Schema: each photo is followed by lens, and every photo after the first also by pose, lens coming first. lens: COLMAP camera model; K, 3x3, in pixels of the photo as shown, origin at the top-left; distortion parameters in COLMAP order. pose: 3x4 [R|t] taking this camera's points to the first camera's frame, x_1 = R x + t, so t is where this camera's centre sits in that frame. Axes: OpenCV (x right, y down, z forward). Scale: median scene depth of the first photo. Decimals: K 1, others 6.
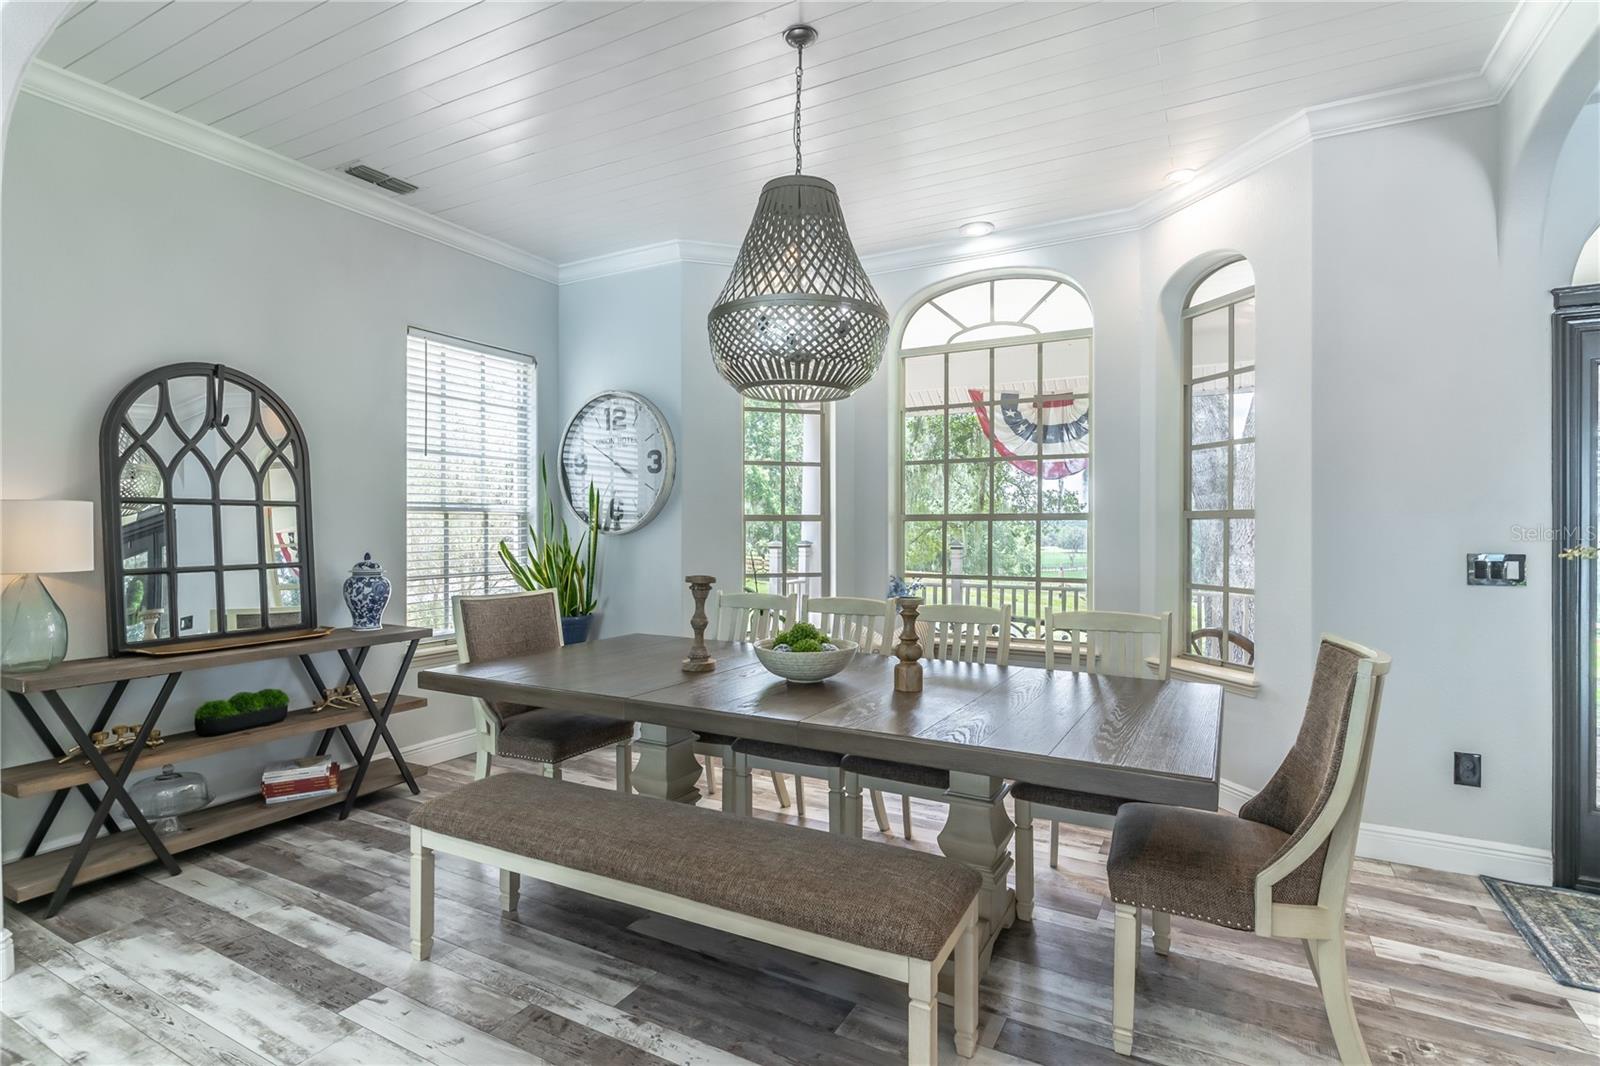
lens RADIAL K [[786.9, 0, 795.2], [0, 786.9, 528.5], [0, 0, 1]] dist [0.004321, 0.001170]
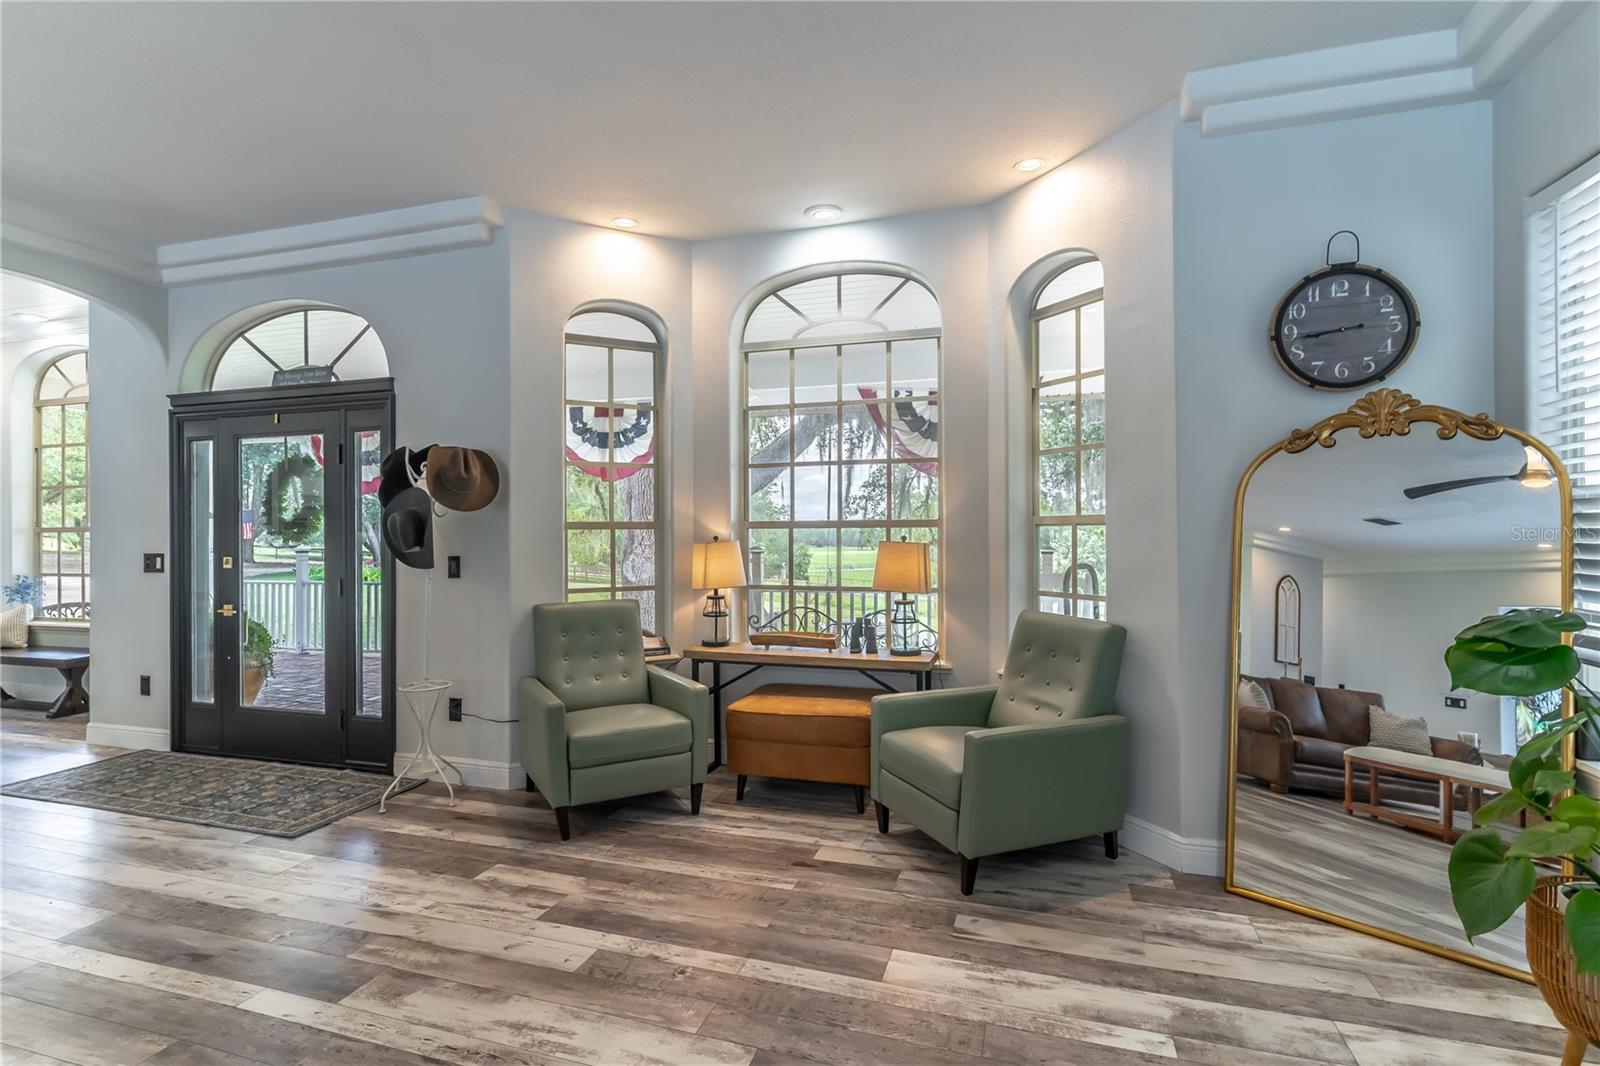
lens RADIAL K [[773.1, 0, 797.4], [0, 773.1, 530.6], [0, 0, 1]] dist [0.001558, -0.000990]
pose [[0.979487, -0.007875, 0.201353, 1.545764], [0.008487, 0.999962, -0.002177, 0.000148], [-0.201328, 0.003841, 0.979516, -0.698951]]
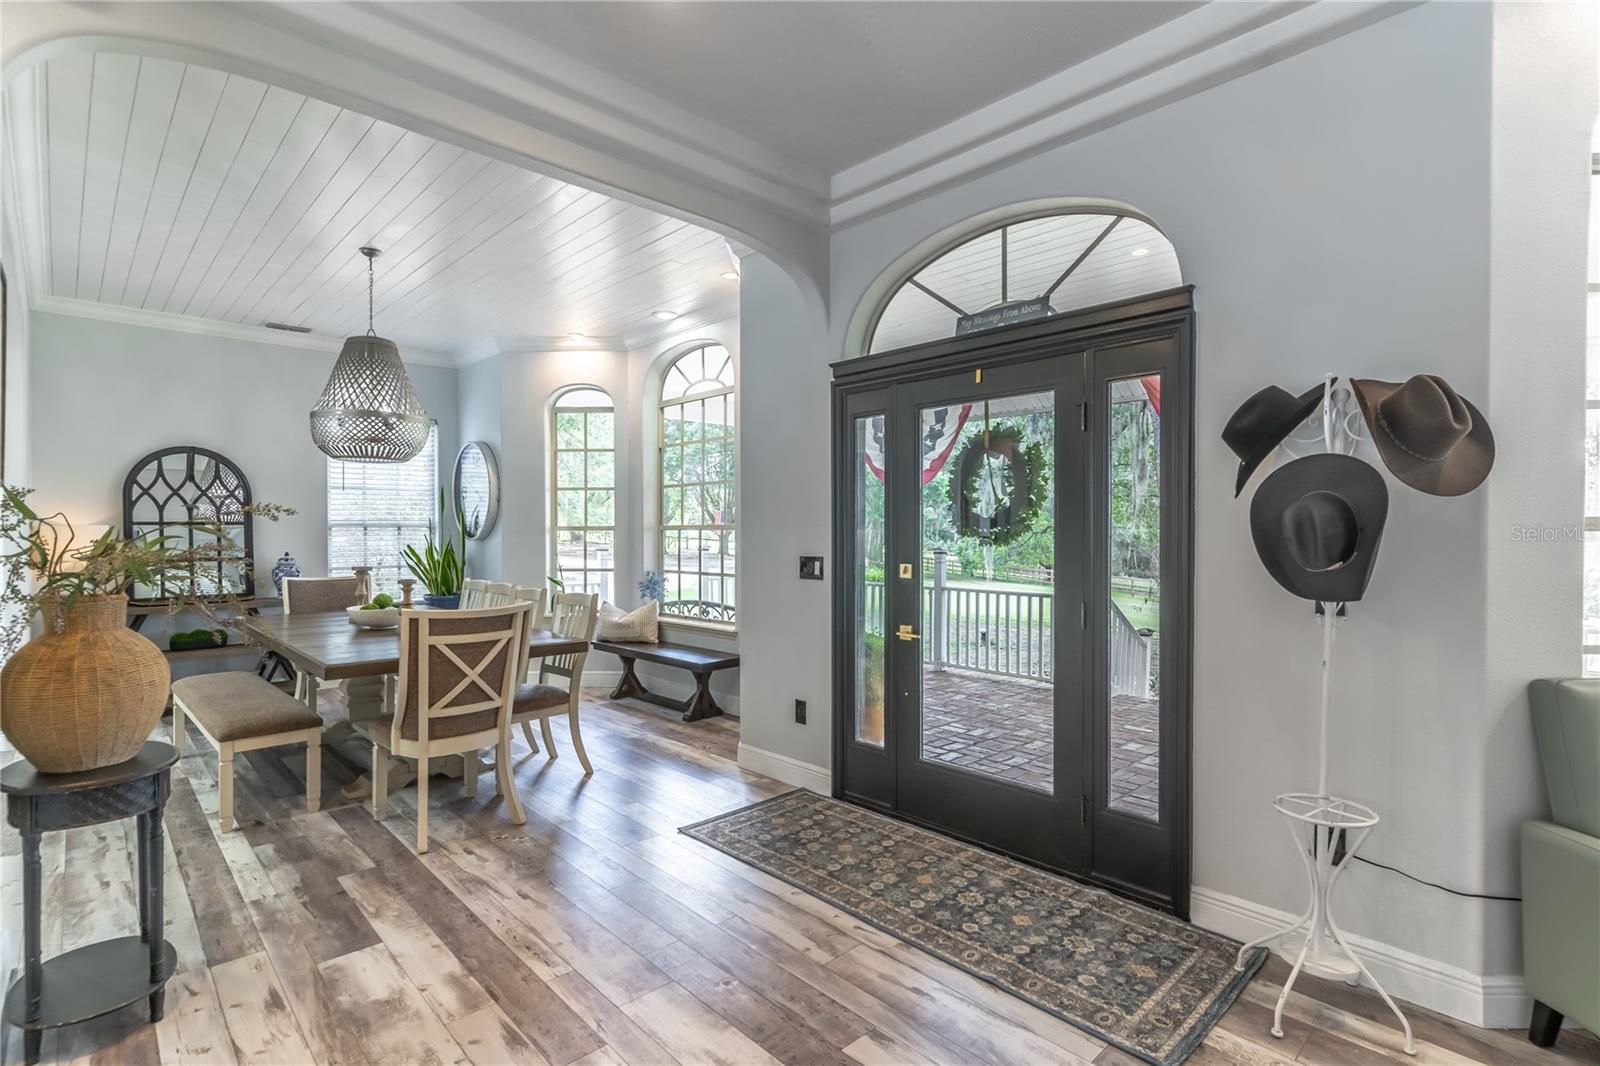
lens RADIAL K [[764.2, 0, 797.6], [0, 764.2, 537.1], [0, 0, 1]] dist [0.001542, -0.000092]
pose [[0.953645, -0.001110, -0.300932, 1.043028], [0.003060, 0.999977, 0.006007, -0.007461], [0.300919, -0.006650, 0.953627, -0.229925]]
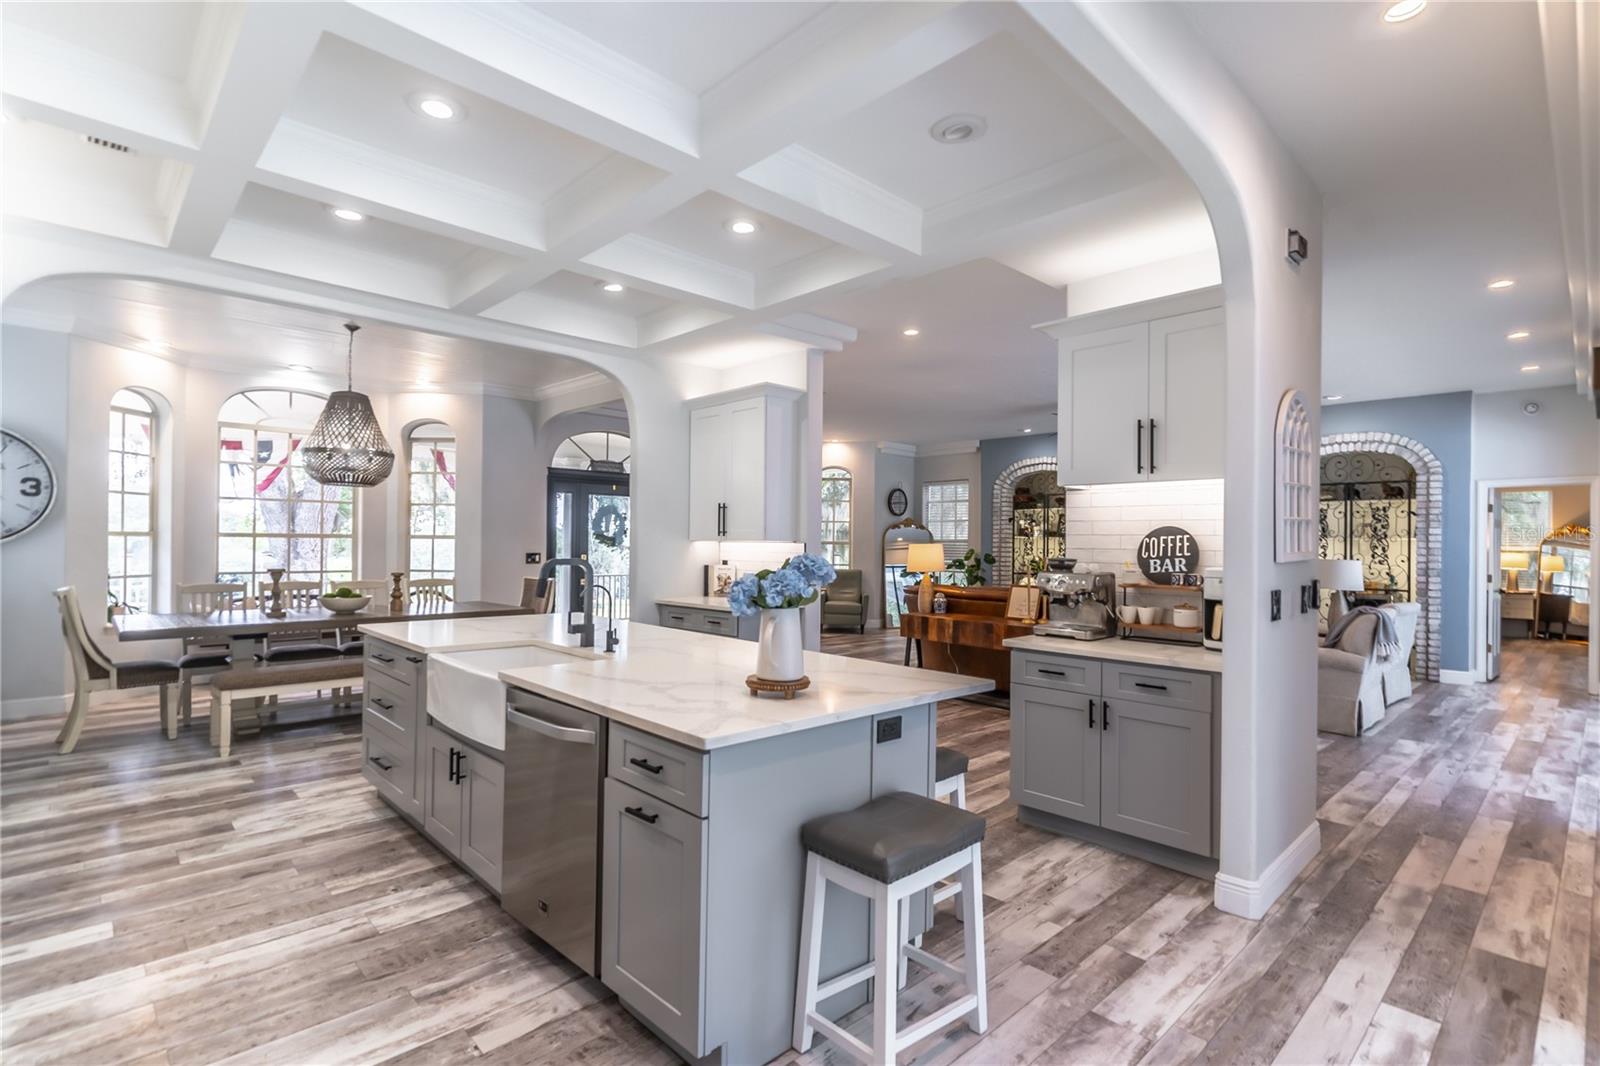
lens RADIAL K [[764.2, 0, 797.6], [0, 764.2, 537.1], [0, 0, 1]] dist [0.001542, -0.000092]
pose [[0.300445, 0.009516, 0.953752, -1.275446], [-0.010269, 0.999925, -0.006742, -0.013549], [-0.953744, -0.007769, 0.300520, -0.662185]]
